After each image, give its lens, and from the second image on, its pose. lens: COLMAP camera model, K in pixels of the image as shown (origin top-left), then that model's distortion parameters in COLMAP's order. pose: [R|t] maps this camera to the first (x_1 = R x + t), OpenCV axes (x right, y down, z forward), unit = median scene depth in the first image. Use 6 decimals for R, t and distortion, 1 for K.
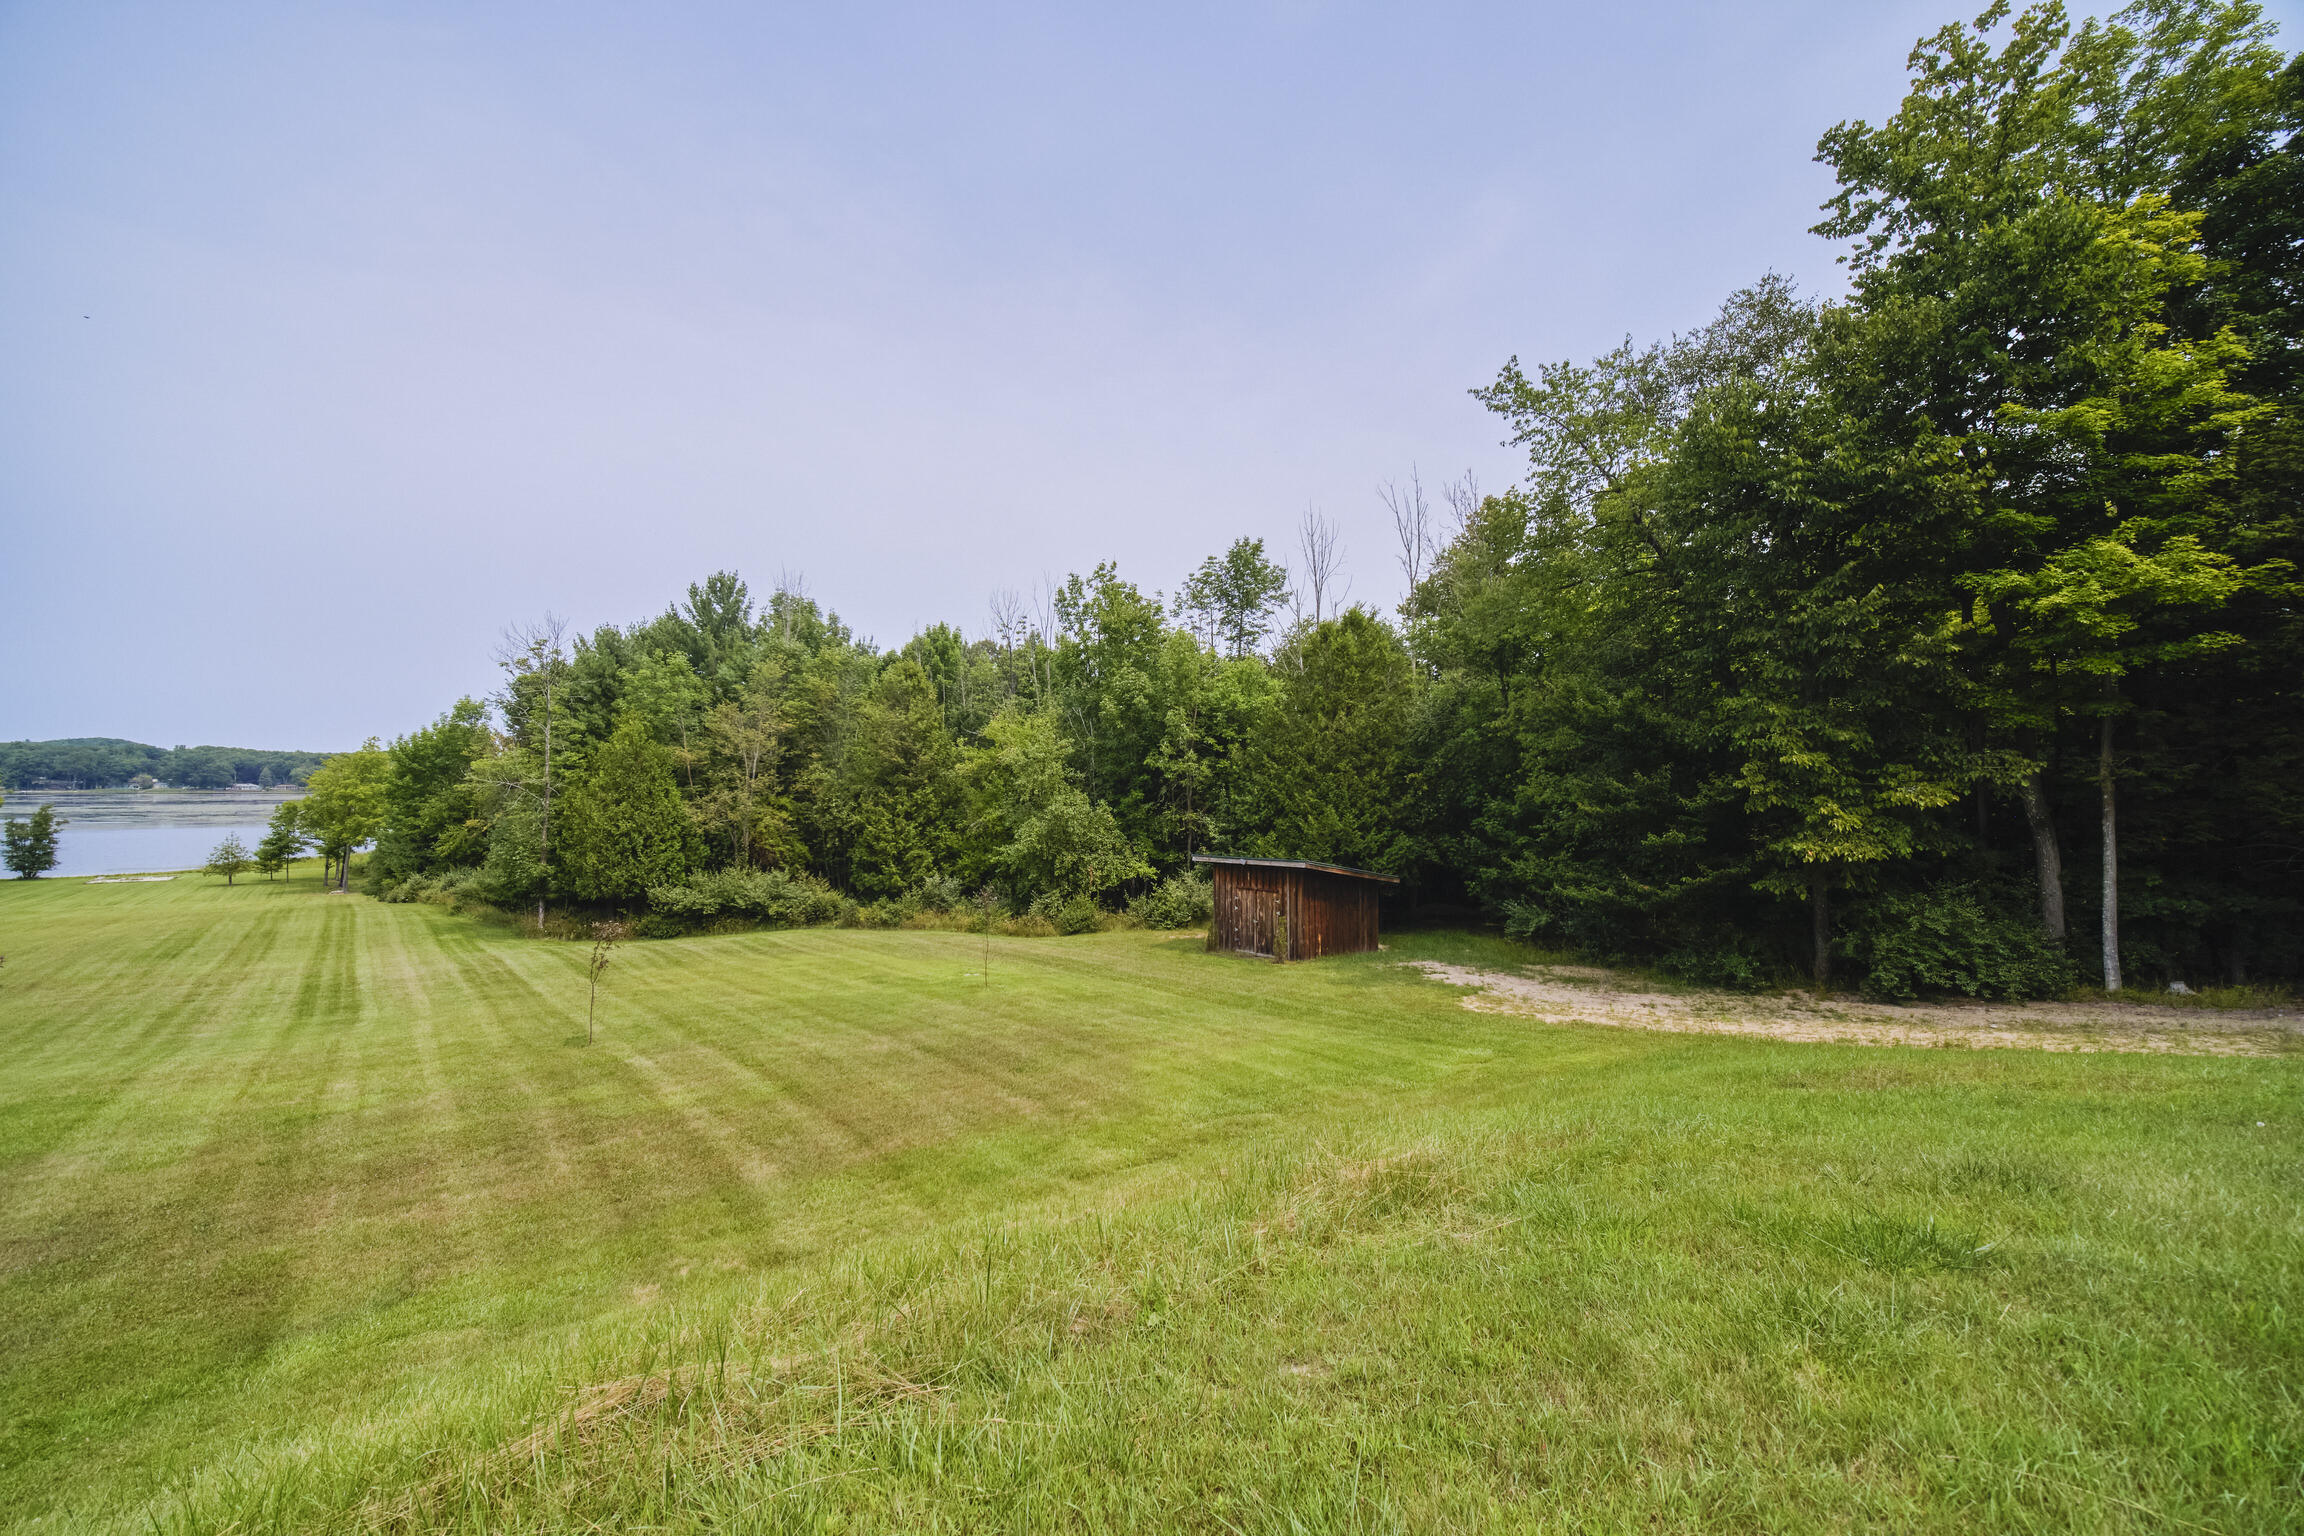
lens RADIAL K [[903.0, 0, 1151.0], [0, 903.0, 774.5], [0, 0, 1]] dist [-0.002161, -0.000157]
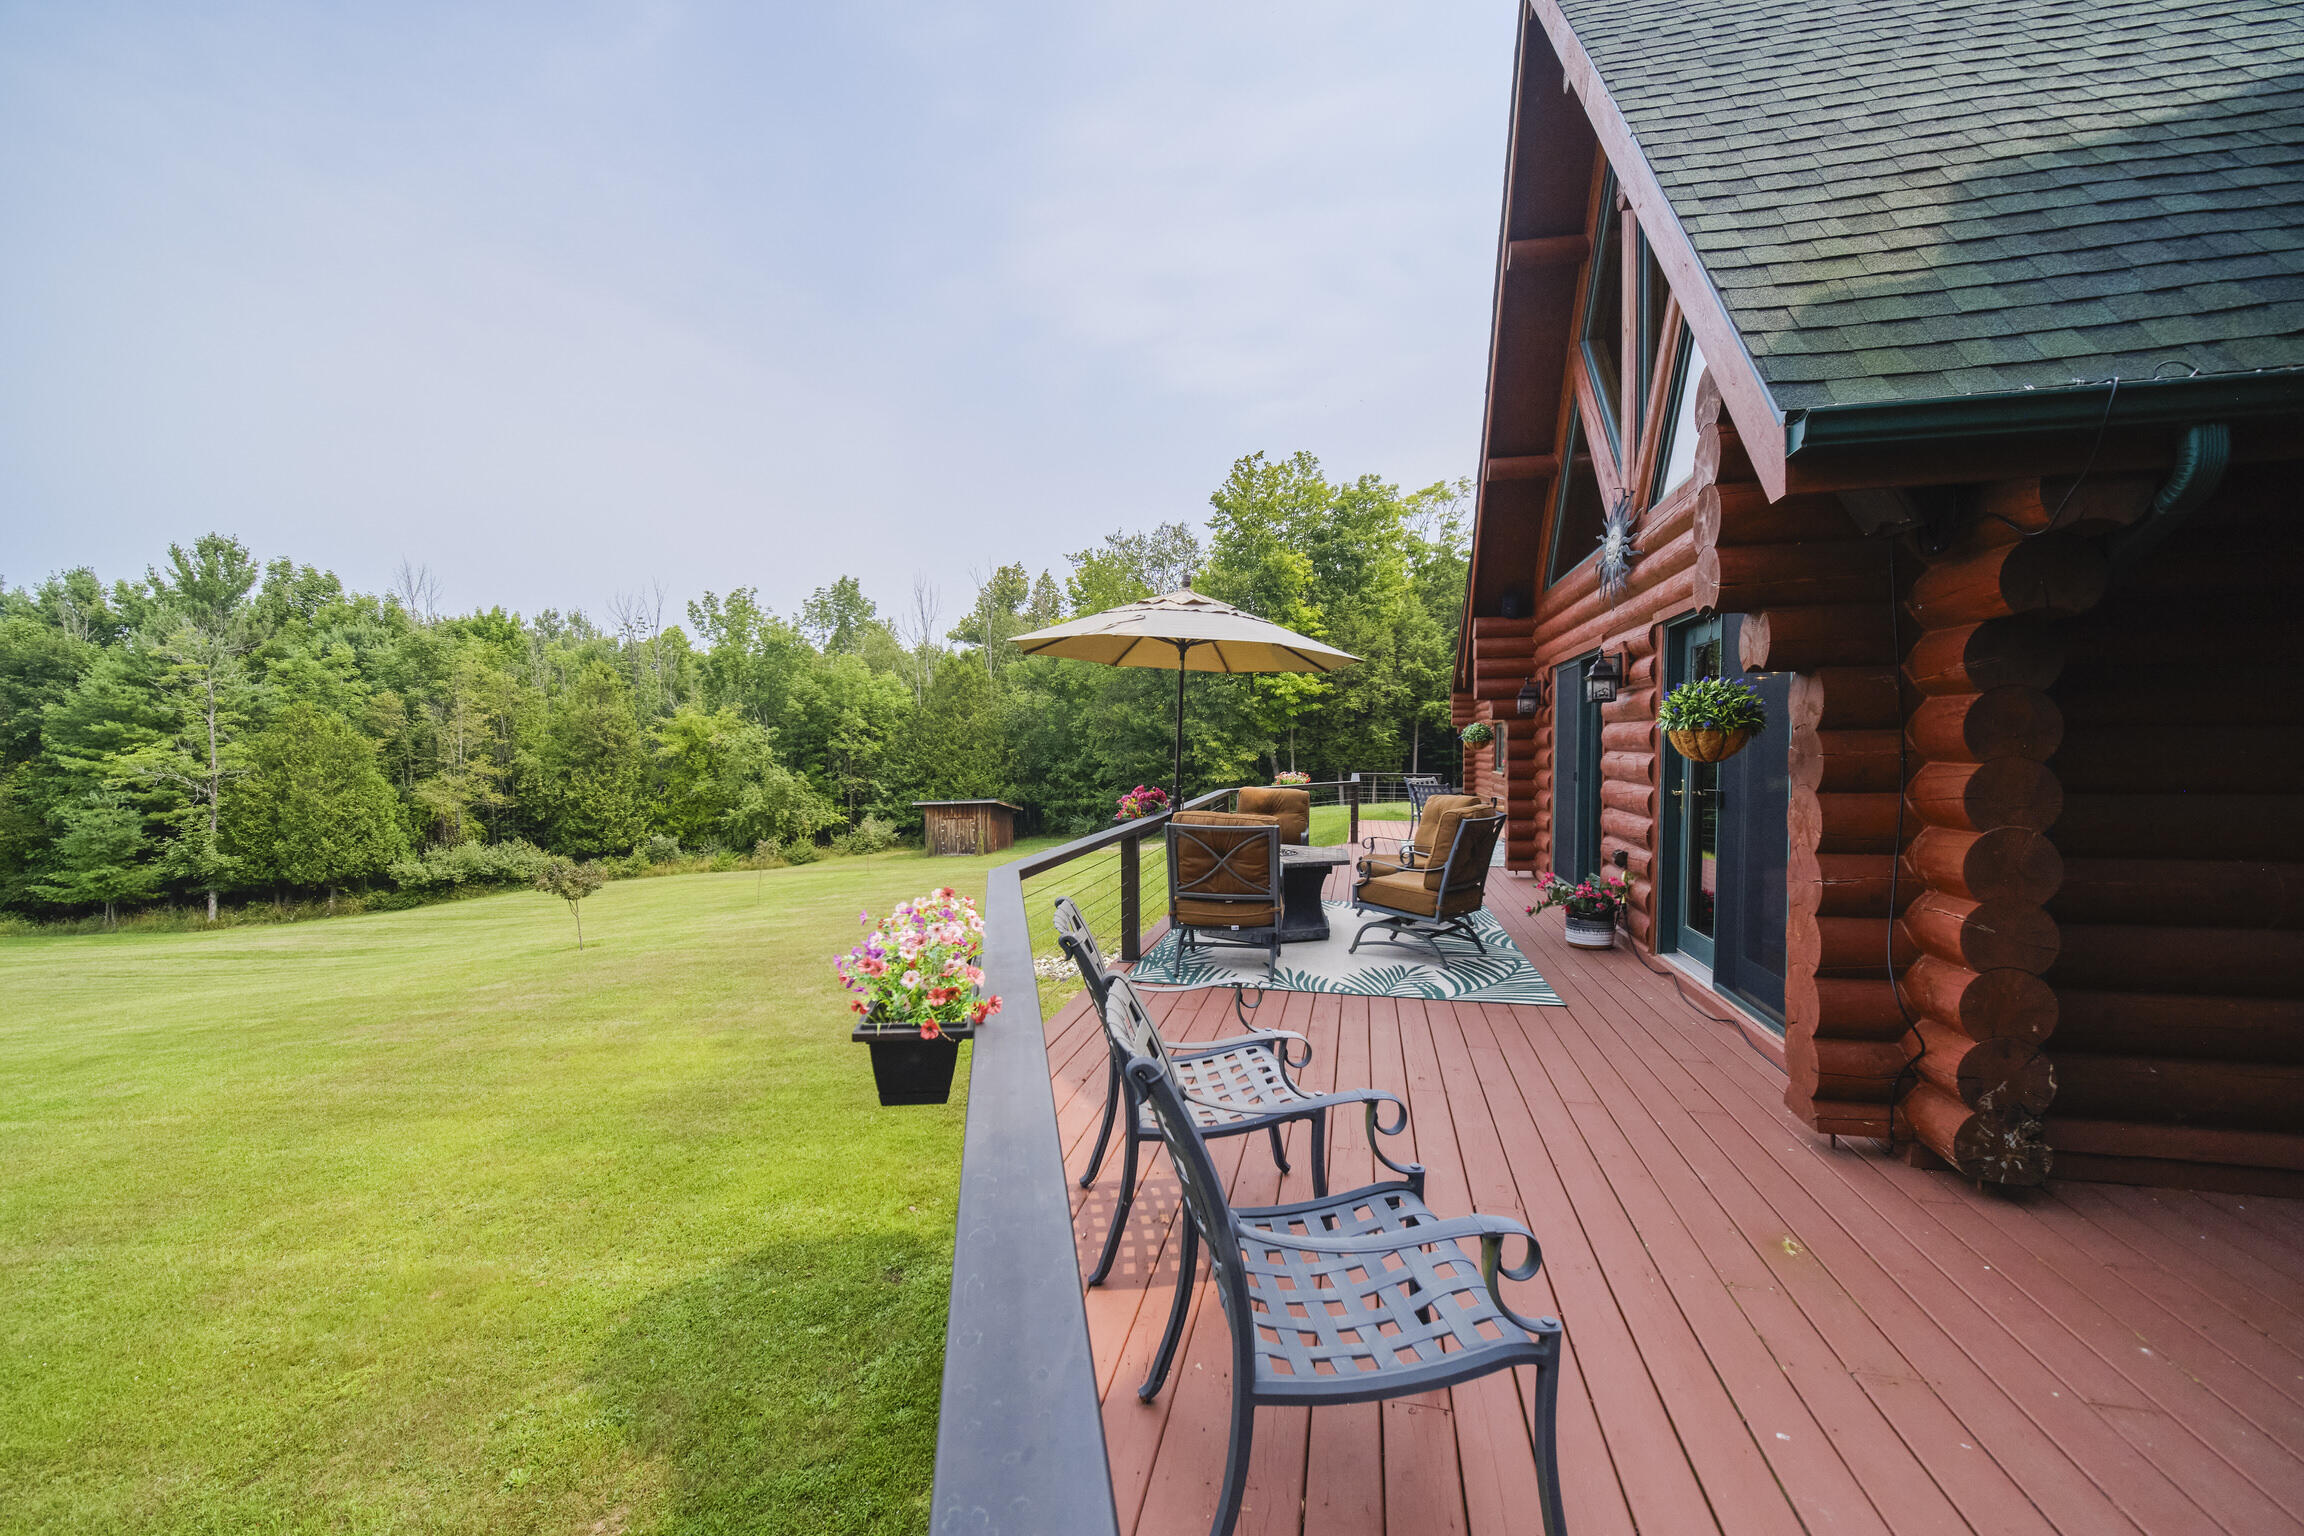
lens RADIAL K [[920.4, 0, 1145.3], [0, 920.4, 765.9], [0, 0, 1]] dist [-0.003127, 0.000398]
pose [[0.773869, -0.031379, 0.632568, -0.510865], [0.012905, 0.999346, 0.033784, -0.021031], [-0.633214, -0.017981, 0.773768, -0.429961]]
